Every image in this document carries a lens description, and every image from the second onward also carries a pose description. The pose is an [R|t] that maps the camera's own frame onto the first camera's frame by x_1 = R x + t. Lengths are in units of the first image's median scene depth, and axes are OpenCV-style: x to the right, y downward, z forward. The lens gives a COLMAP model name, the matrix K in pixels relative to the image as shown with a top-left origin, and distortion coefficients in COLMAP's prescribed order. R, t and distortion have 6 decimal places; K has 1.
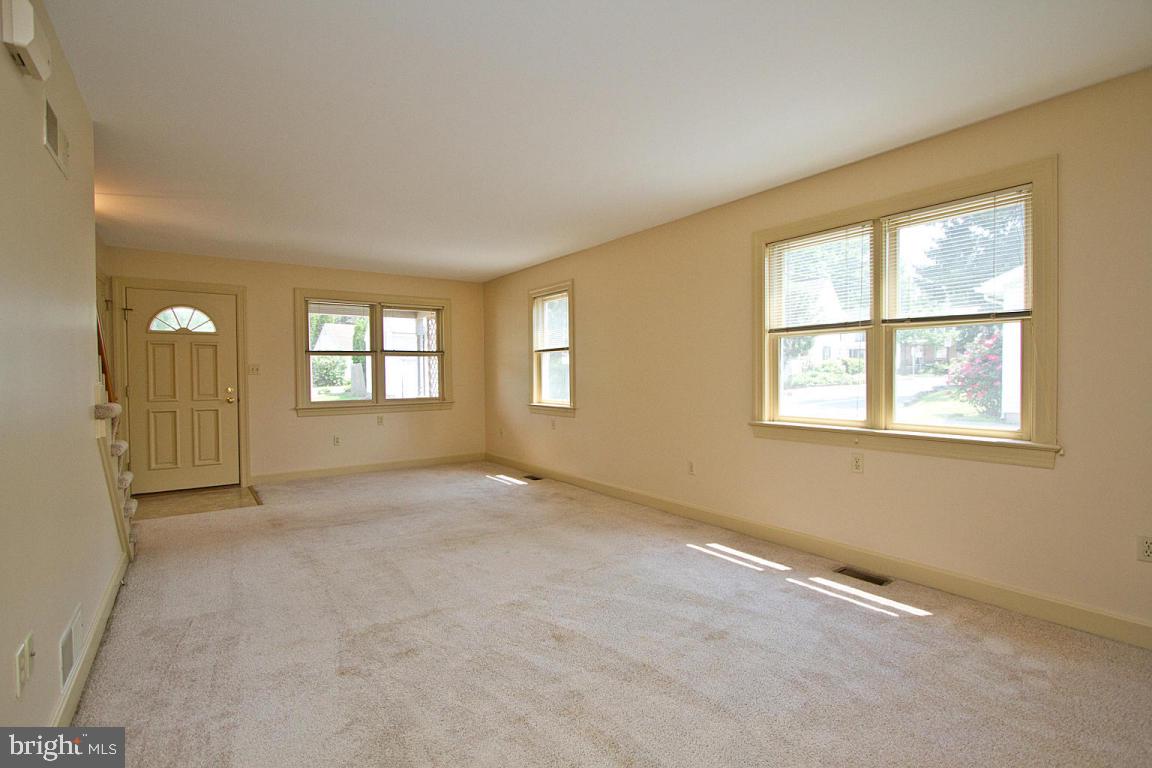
lens RADIAL K [[543.2, 0, 573.5], [0, 543.2, 379.0], [0, 0, 1]] dist [-0.024977, -0.000367]
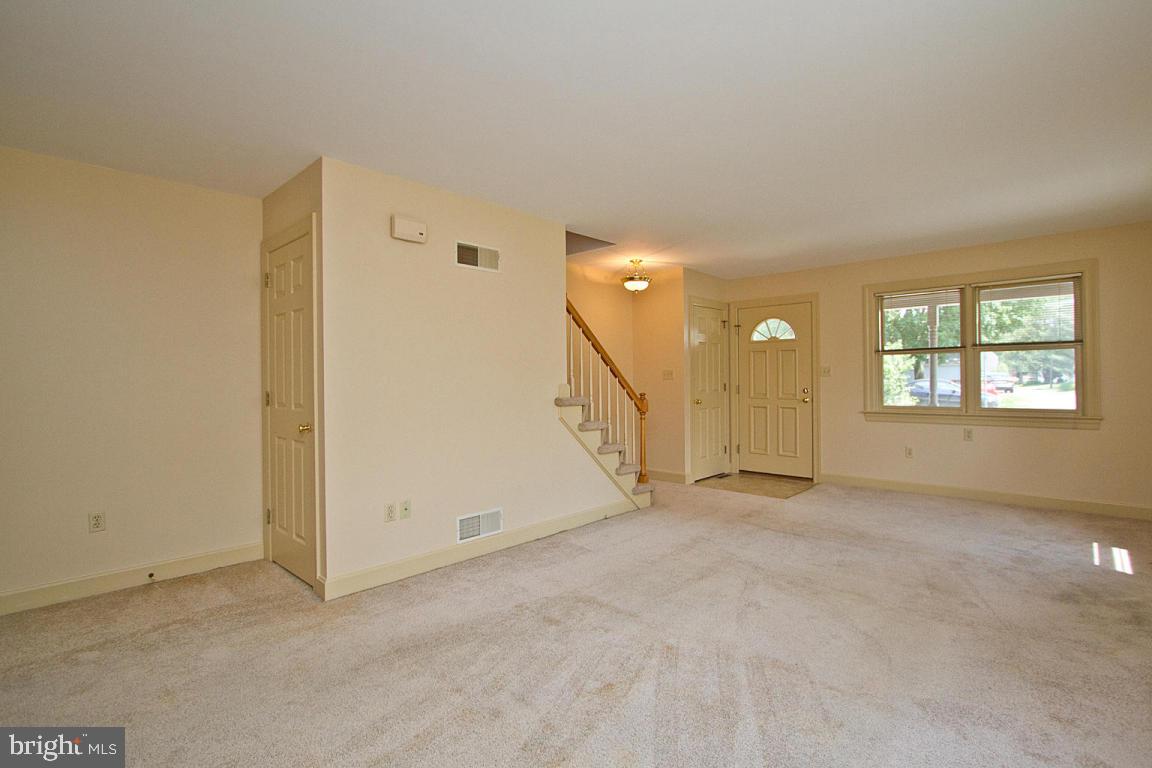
lens RADIAL K [[543.2, 0, 573.5], [0, 543.2, 379.0], [0, 0, 1]] dist [-0.024977, -0.000367]
pose [[0.177634, 0.006977, -0.984072, 0.370397], [-0.001951, 0.999975, 0.006737, -0.009722], [0.984095, 0.000723, 0.177643, 0.365273]]
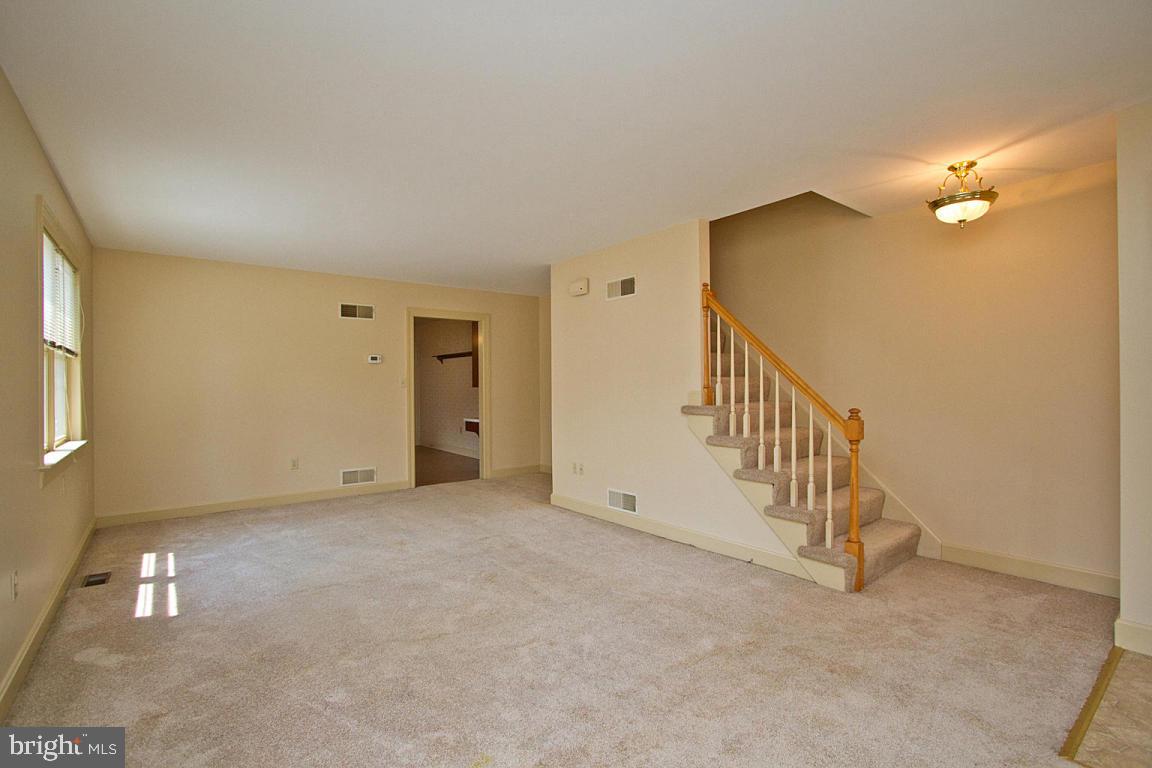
lens RADIAL K [[514.8, 0, 576.0], [0, 514.8, 384.0], [0, 0, 1]] dist [0.000470, -0.000060]
pose [[-0.997754, 0.019436, -0.064103, -0.227804], [0.018431, 0.999698, 0.016227, -0.022134], [0.064399, 0.015009, -0.997811, 1.222558]]
